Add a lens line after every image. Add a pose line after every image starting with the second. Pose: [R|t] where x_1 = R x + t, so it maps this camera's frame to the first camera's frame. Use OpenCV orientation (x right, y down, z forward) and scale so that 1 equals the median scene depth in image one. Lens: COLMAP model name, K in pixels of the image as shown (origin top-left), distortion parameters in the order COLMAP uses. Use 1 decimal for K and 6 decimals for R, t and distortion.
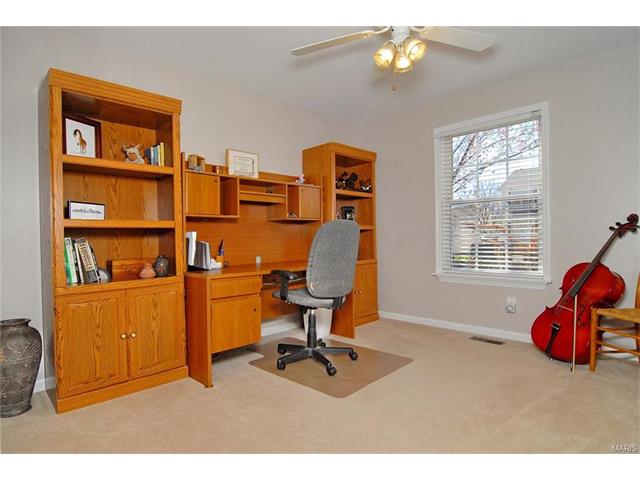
lens RADIAL K [[363.7, 0, 320.0], [0, 363.7, 240.0], [0, 0, 1]] dist [-0.000860, -0.000269]
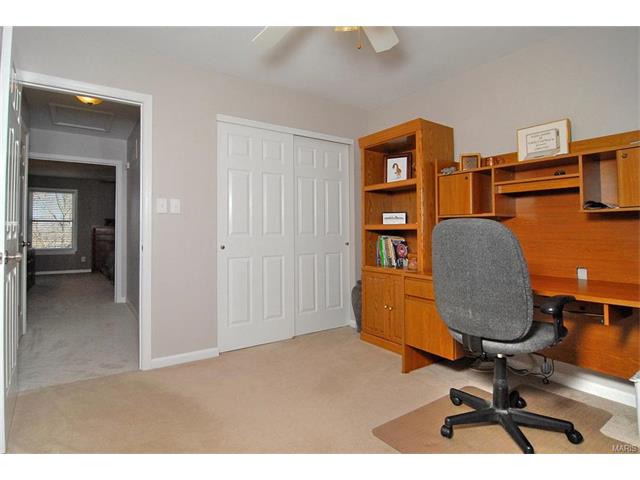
lens RADIAL K [[363.7, 0, 320.0], [0, 363.7, 240.0], [0, 0, 1]] dist [-0.000860, -0.000269]
pose [[-0.197809, 0.036423, -0.979564, 0.810512], [-0.005785, 0.999249, 0.038323, -0.043282], [0.980223, 0.013248, -0.197450, 0.935891]]
